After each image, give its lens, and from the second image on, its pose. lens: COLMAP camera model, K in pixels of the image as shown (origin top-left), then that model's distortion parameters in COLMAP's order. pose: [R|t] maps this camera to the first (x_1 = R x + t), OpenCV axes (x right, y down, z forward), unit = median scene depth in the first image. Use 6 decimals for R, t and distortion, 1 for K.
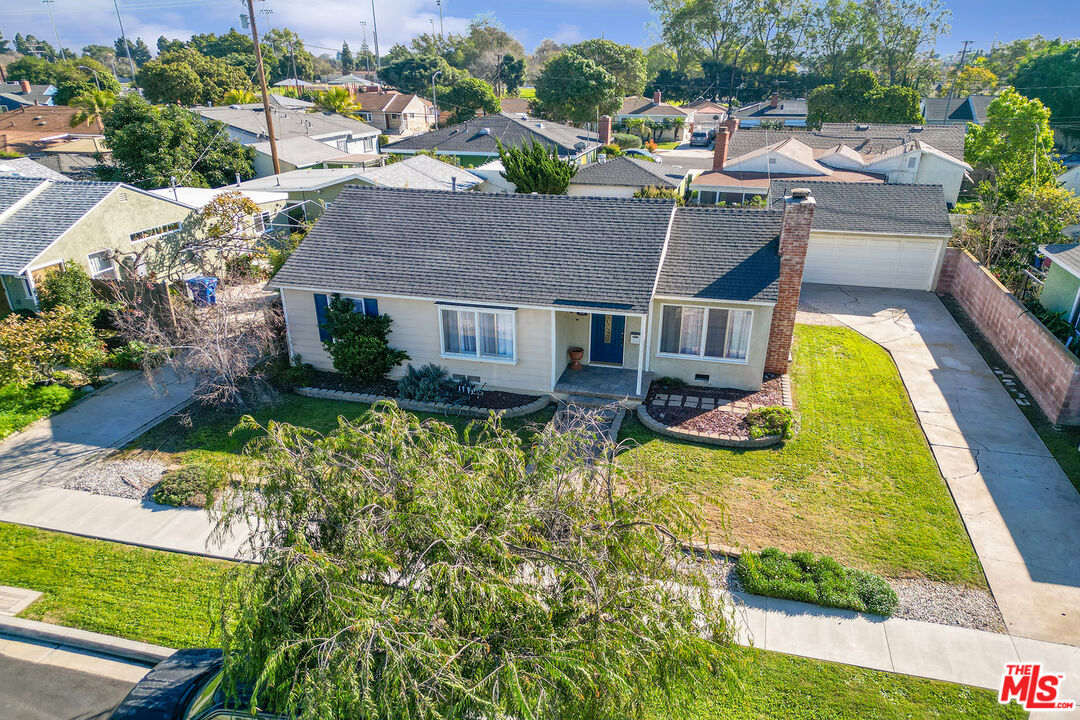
lens RADIAL K [[764.5, 0, 540.5], [0, 764.5, 413.5], [0, 0, 1]] dist [0.077170, -0.070262]
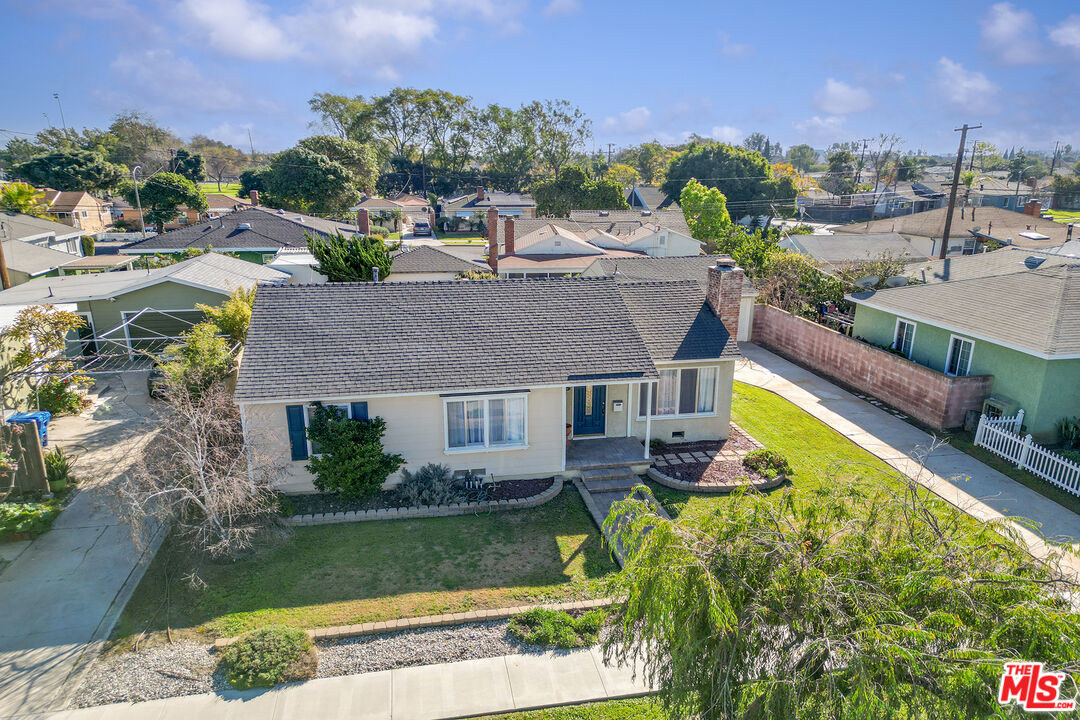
lens RADIAL K [[764.5, 0, 540.5], [0, 764.5, 413.5], [0, 0, 1]] dist [0.077170, -0.070262]
pose [[0.901678, -0.136773, 0.410207, -0.395021], [0.181047, 0.980915, -0.070900, -0.035237], [-0.392681, 0.138195, 0.909233, 0.110494]]
